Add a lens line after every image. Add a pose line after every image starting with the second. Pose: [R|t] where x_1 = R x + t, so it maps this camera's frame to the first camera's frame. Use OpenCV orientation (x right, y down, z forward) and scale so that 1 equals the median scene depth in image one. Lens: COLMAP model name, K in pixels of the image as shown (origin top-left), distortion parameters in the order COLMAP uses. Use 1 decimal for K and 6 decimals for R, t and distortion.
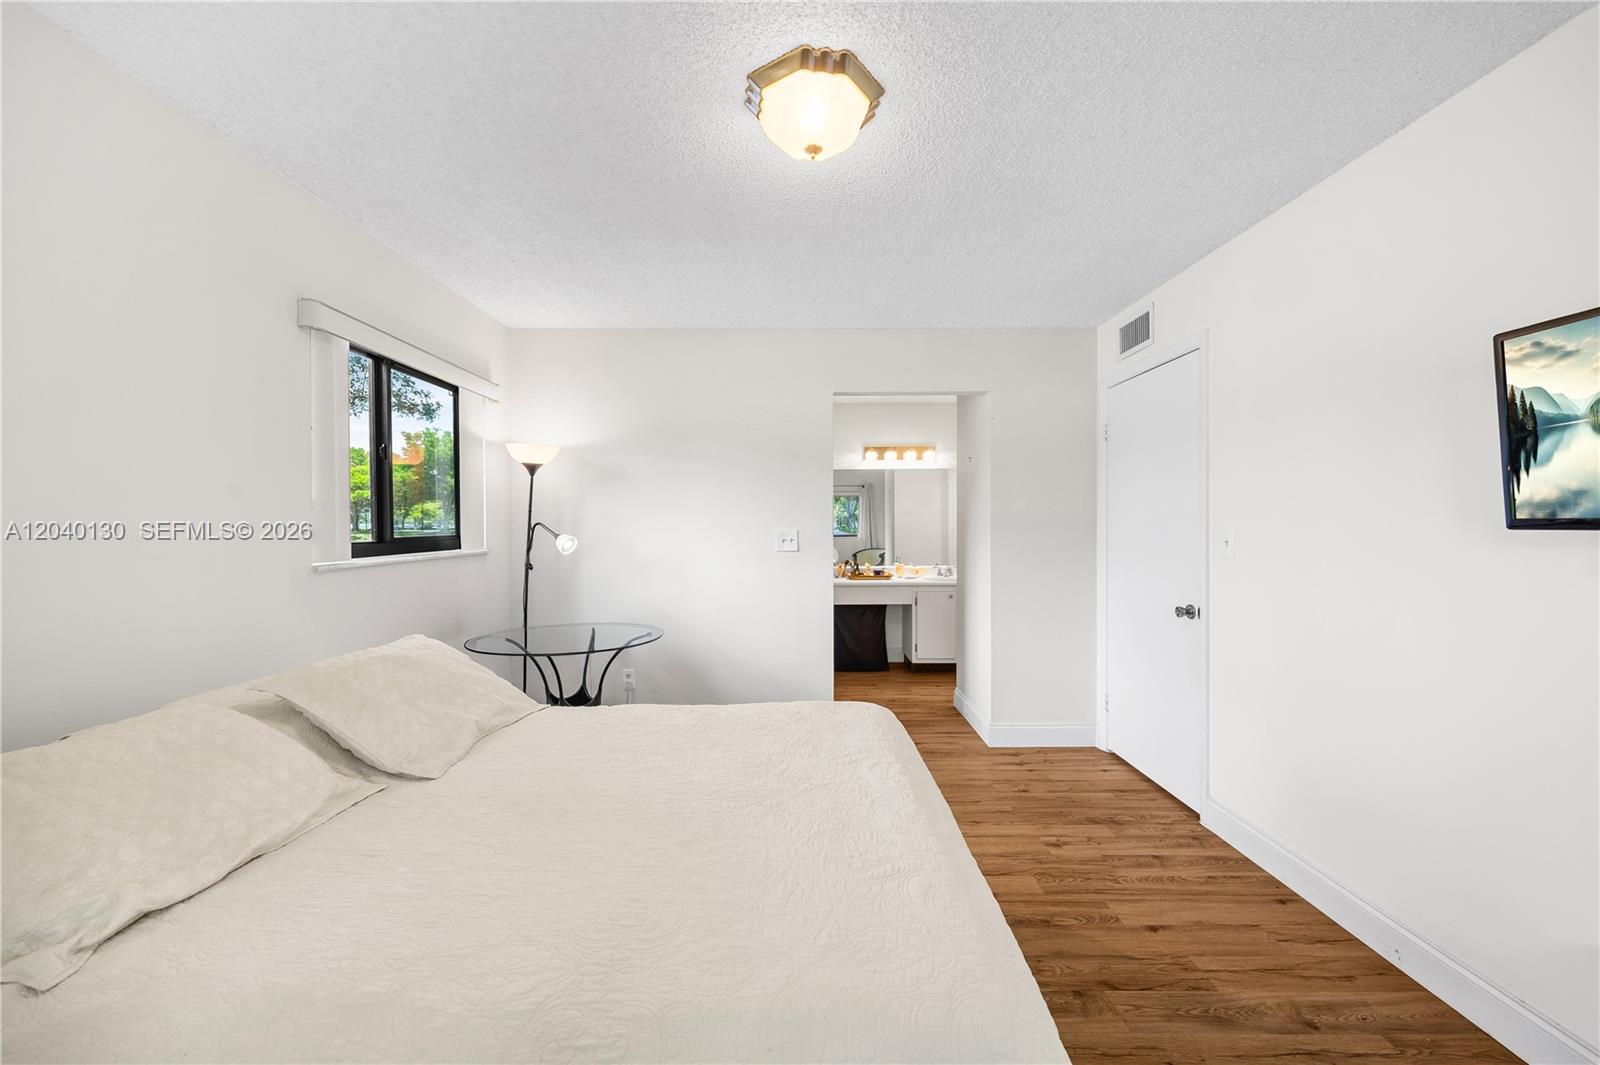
lens RADIAL K [[623.4, 0, 801.1], [0, 623.4, 528.0], [0, 0, 1]] dist [0.001561, 0.000856]
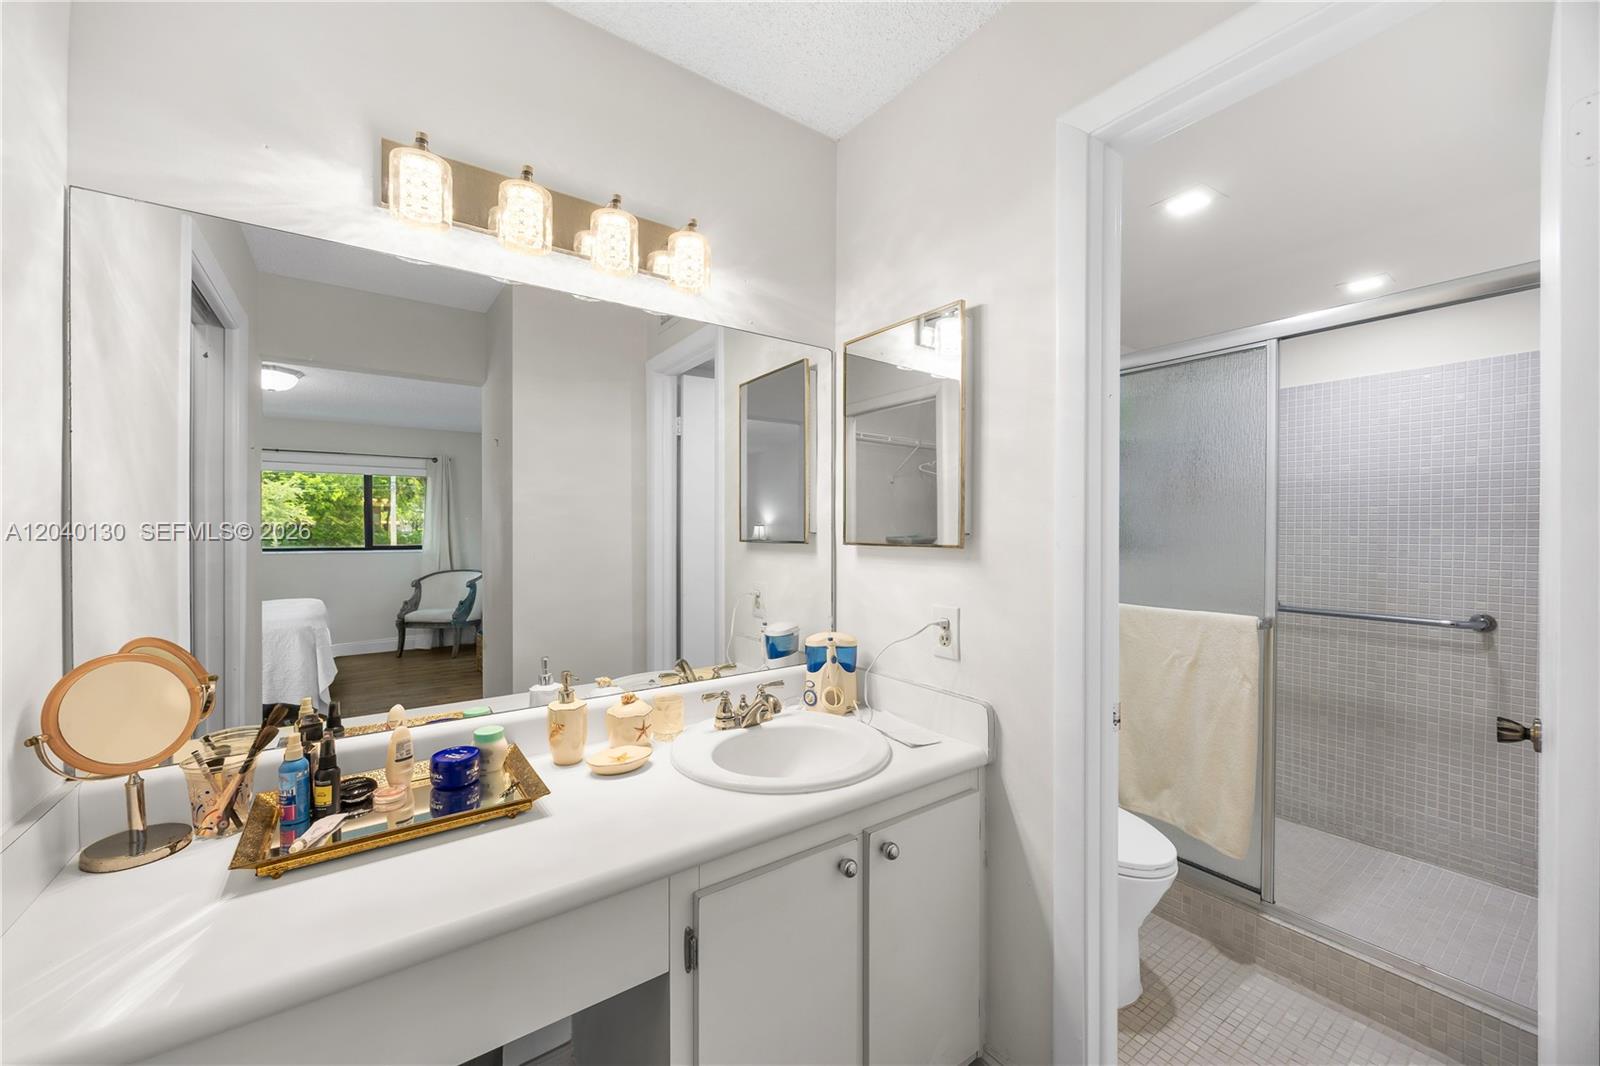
lens RADIAL K [[623.4, 0, 795.8], [0, 623.4, 533.2], [0, 0, 1]] dist [0.001561, 0.000856]
pose [[0.820330, -0.002370, 0.571886, 0.183858], [-0.000659, 0.999987, 0.005089, -0.011300], [-0.571890, -0.004551, 0.820317, 1.451271]]
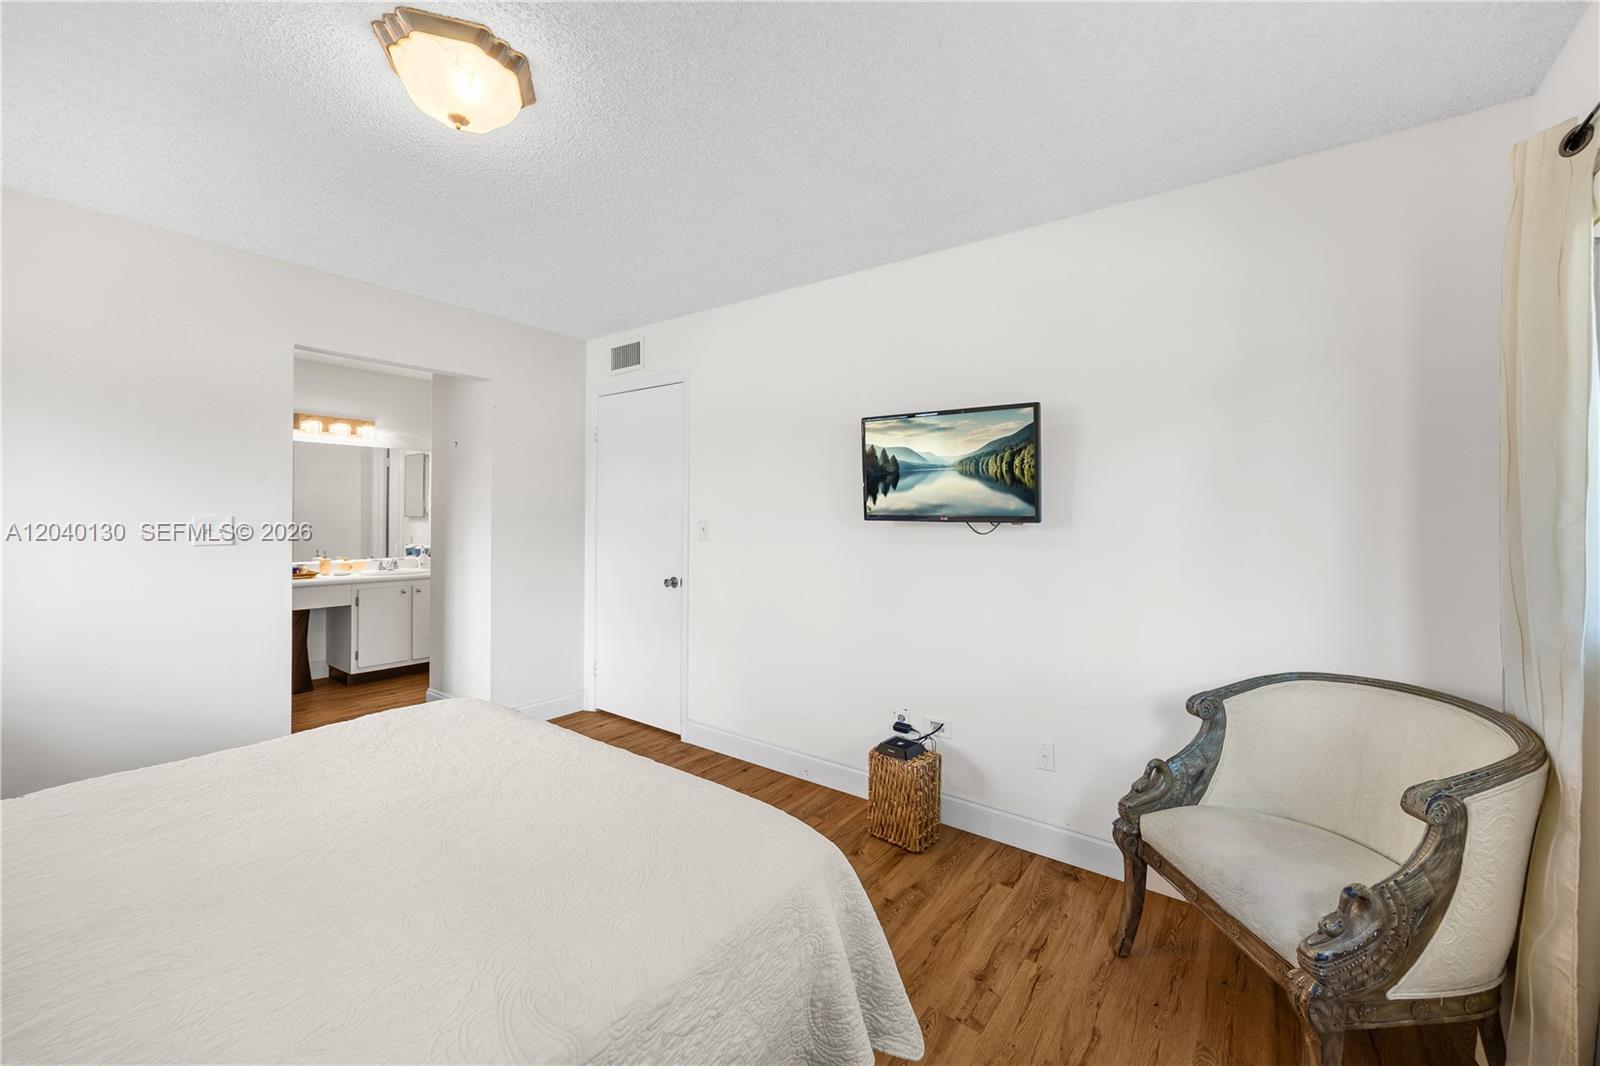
lens RADIAL K [[623.4, 0, 798.4], [0, 623.4, 518.8], [0, 0, 1]] dist [0.001561, 0.000856]
pose [[0.609212, 0.006316, 0.792983, -0.219218], [-0.008958, 0.999959, -0.001083, 0.000478], [-0.792957, -0.006444, 0.609243, 0.000588]]
